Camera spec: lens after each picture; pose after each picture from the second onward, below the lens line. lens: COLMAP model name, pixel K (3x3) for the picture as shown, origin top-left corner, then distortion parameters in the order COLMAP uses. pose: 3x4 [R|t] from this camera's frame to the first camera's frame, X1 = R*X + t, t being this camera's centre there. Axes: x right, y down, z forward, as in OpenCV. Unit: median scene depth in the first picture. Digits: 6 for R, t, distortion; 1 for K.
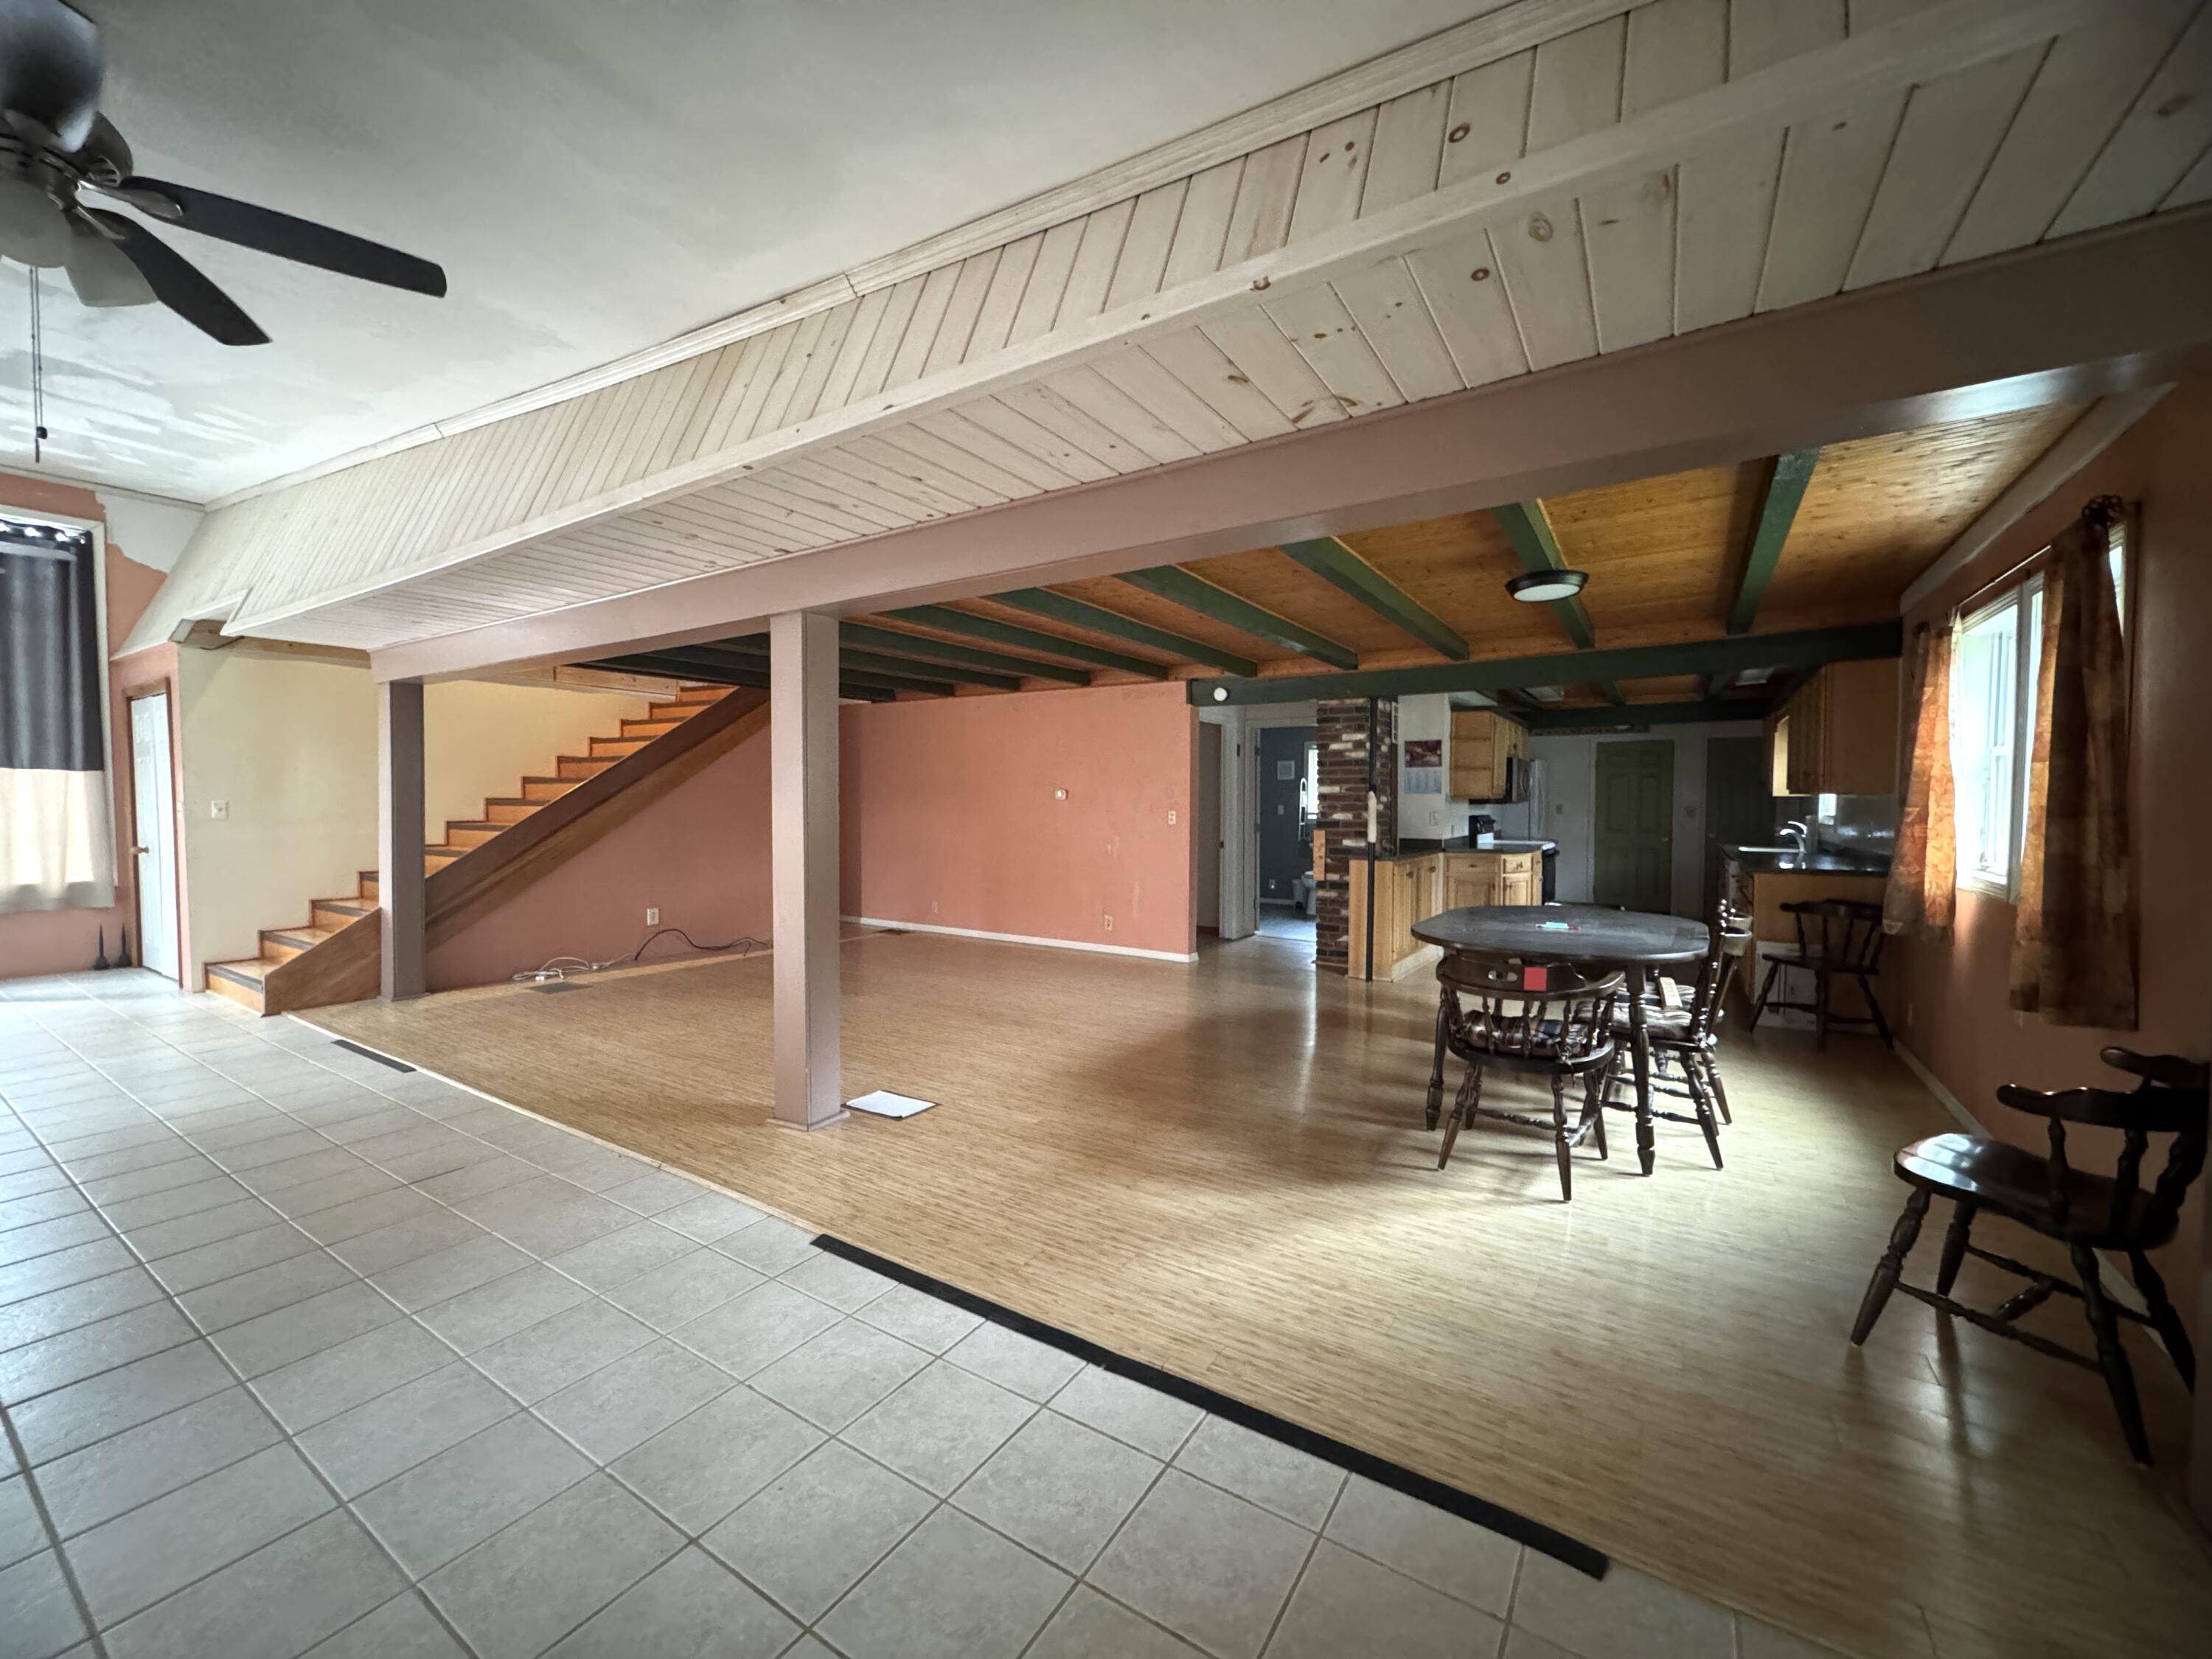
lens RADIAL K [[876.0, 0, 1093.7], [0, 876.0, 834.0], [0, 0, 1]] dist [-0.000971, 0.000504]
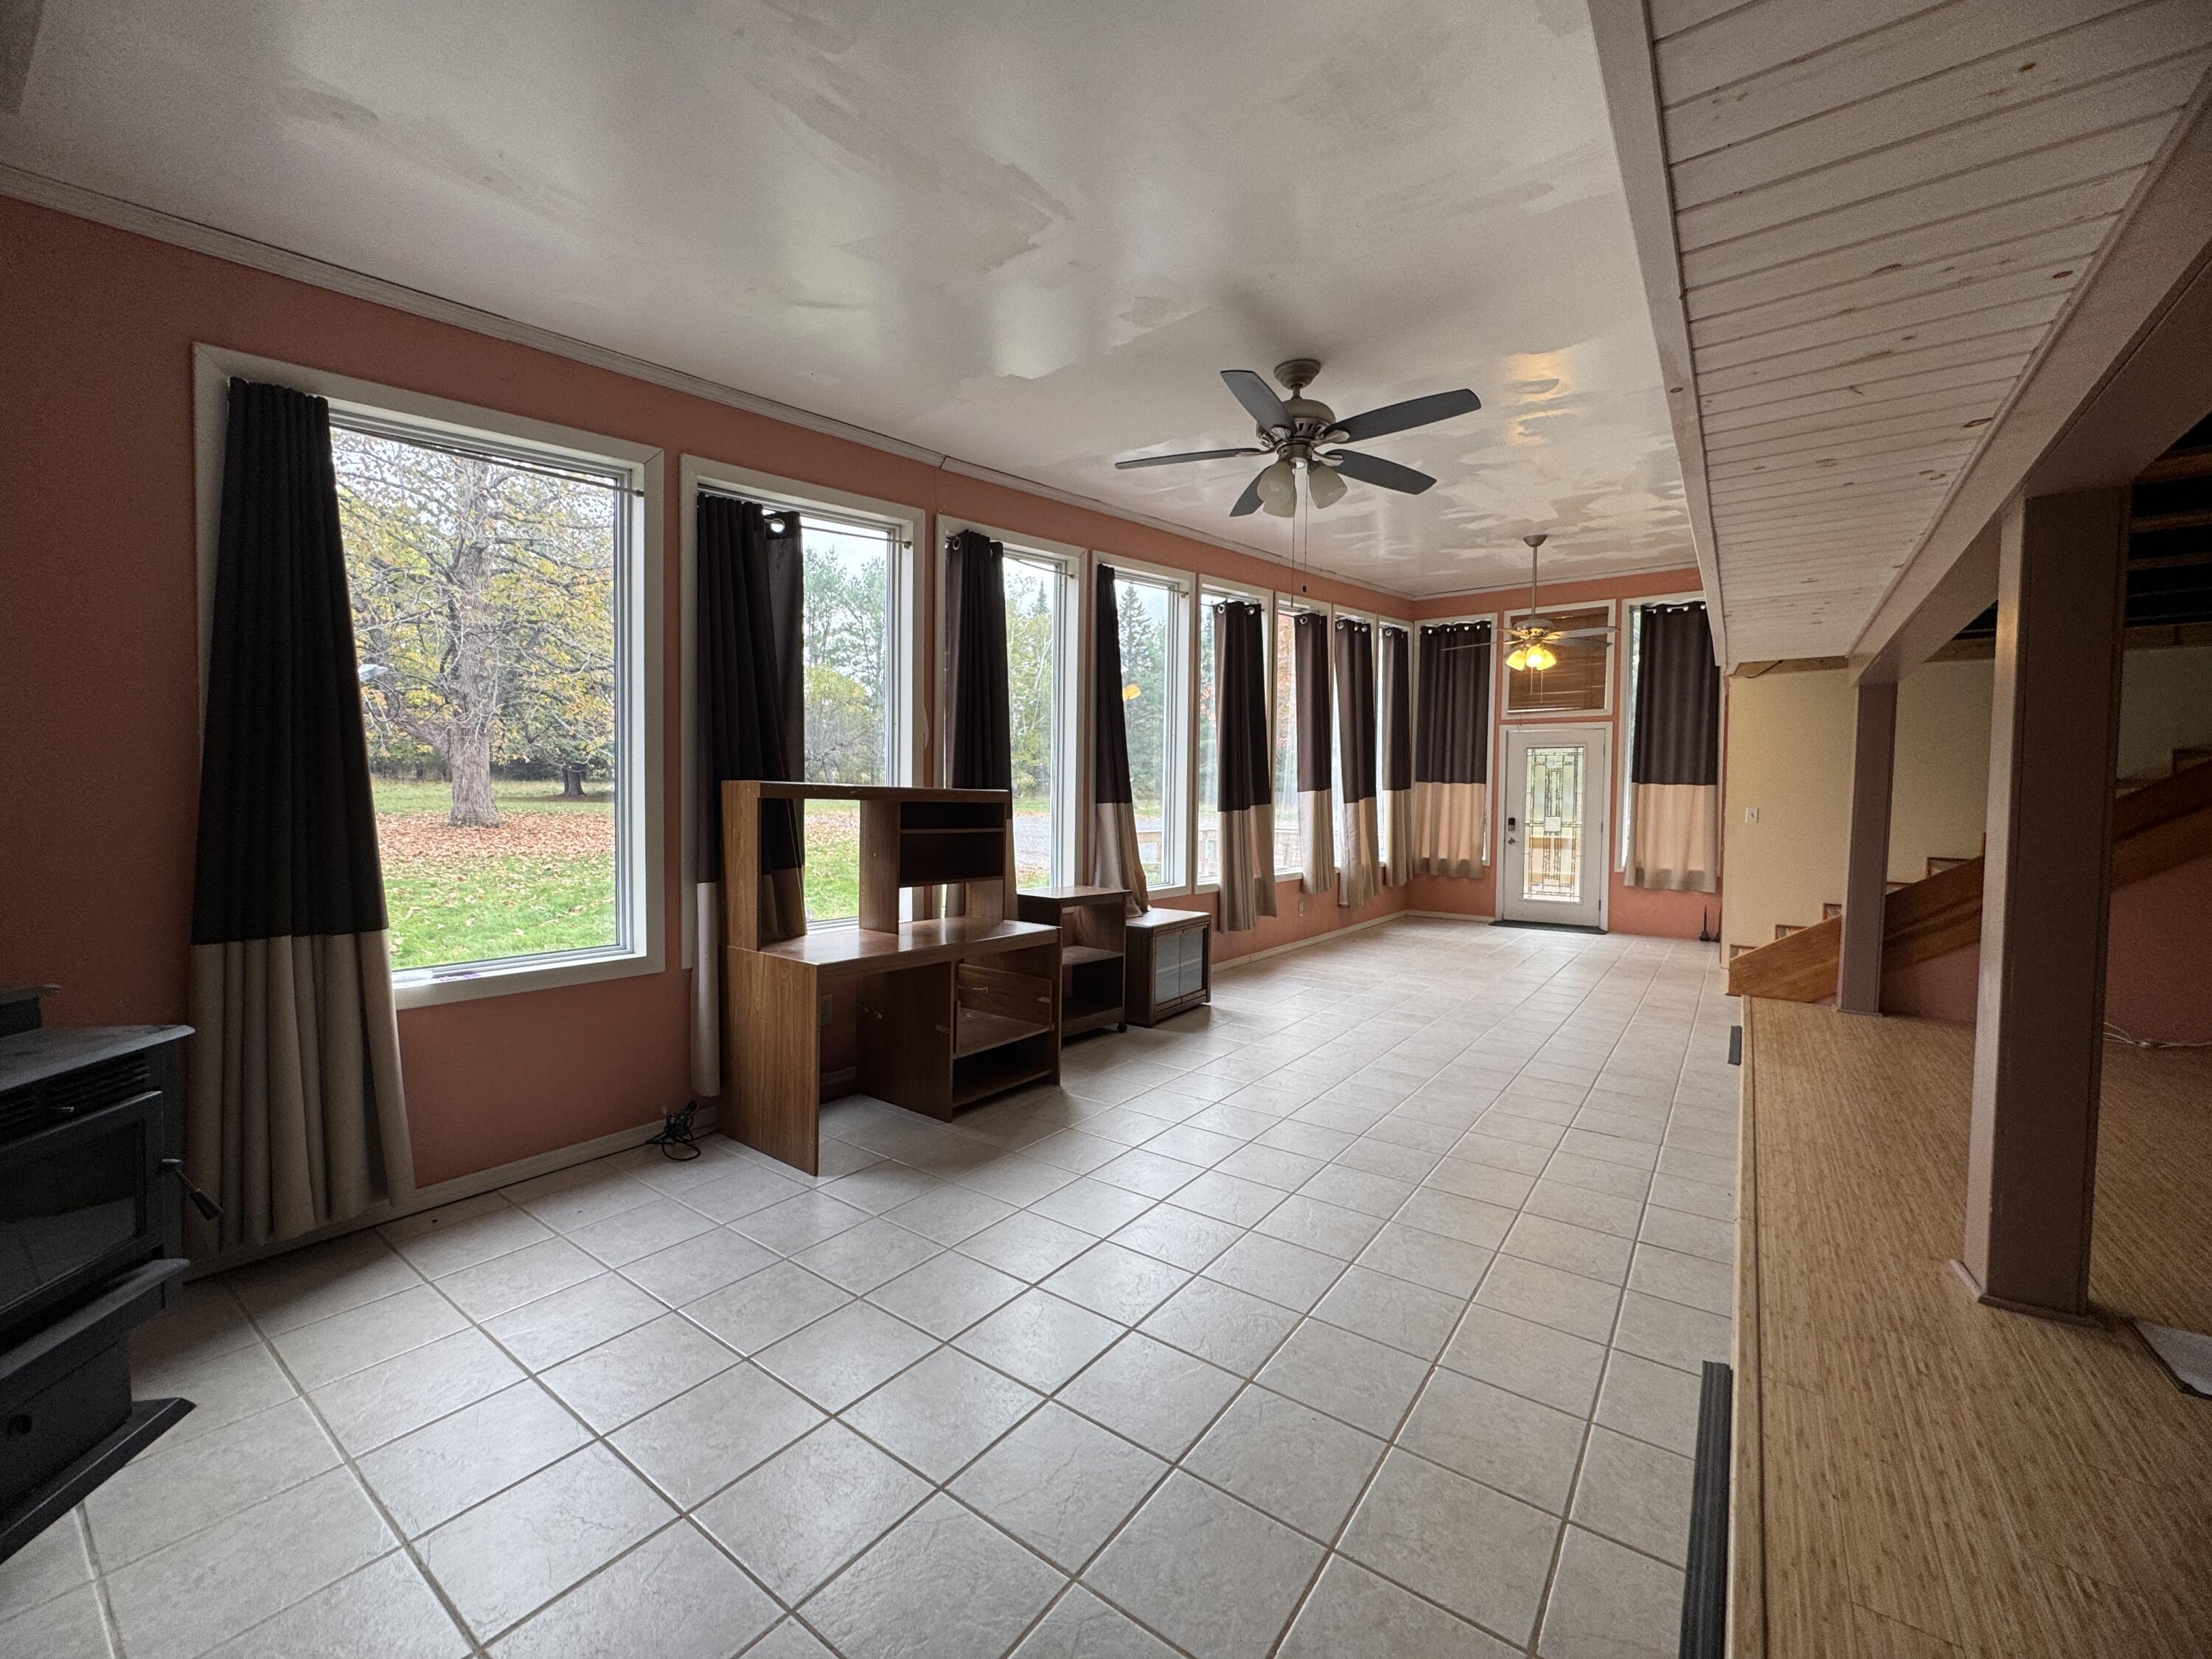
lens RADIAL K [[876.0, 0, 1114.0], [0, 876.0, 838.4], [0, 0, 1]] dist [-0.000971, 0.000504]
pose [[-0.046405, 0.034712, -0.998319, 0.185566], [-0.049461, 0.998090, 0.037003, 0.001642], [0.997697, 0.051095, -0.044599, 0.200298]]
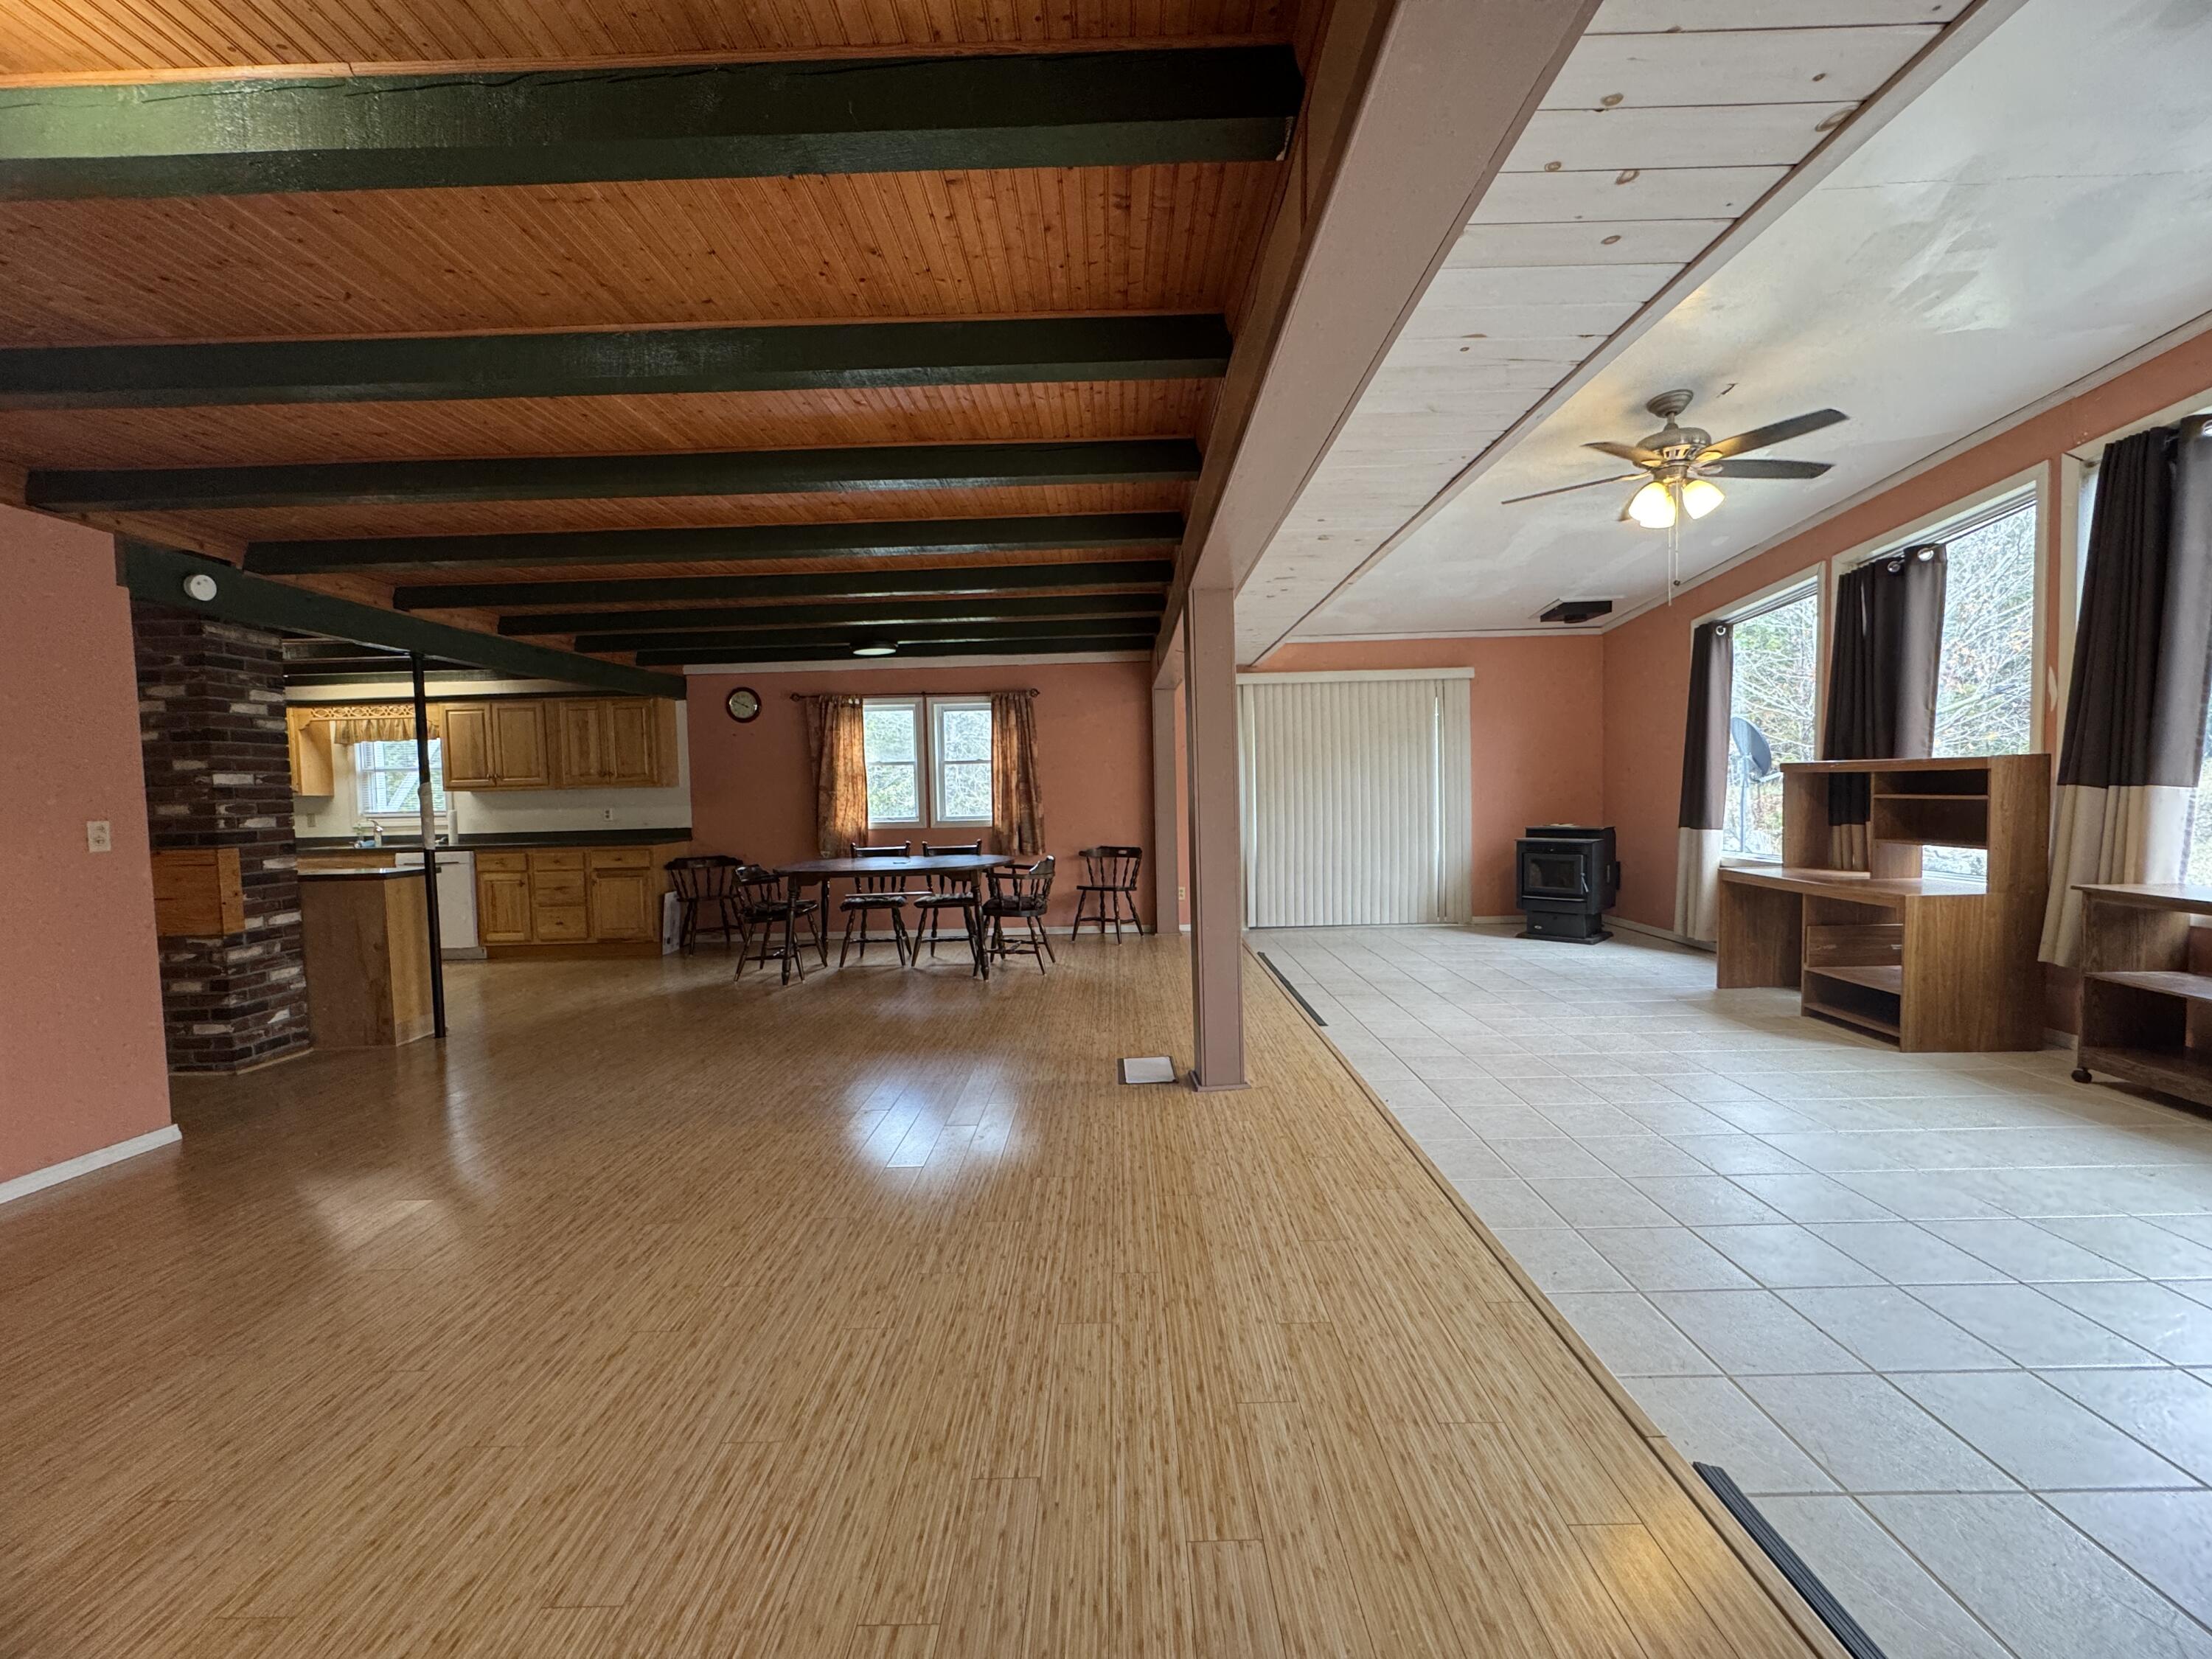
lens RADIAL K [[876.0, 0, 1106.4], [0, 876.0, 832.7], [0, 0, 1]] dist [-0.000971, 0.000504]
pose [[-0.537750, -0.032216, 0.842489, -0.631614], [0.055076, 0.995793, 0.073233, -0.028750], [-0.841304, 0.085781, -0.533713, 0.927676]]
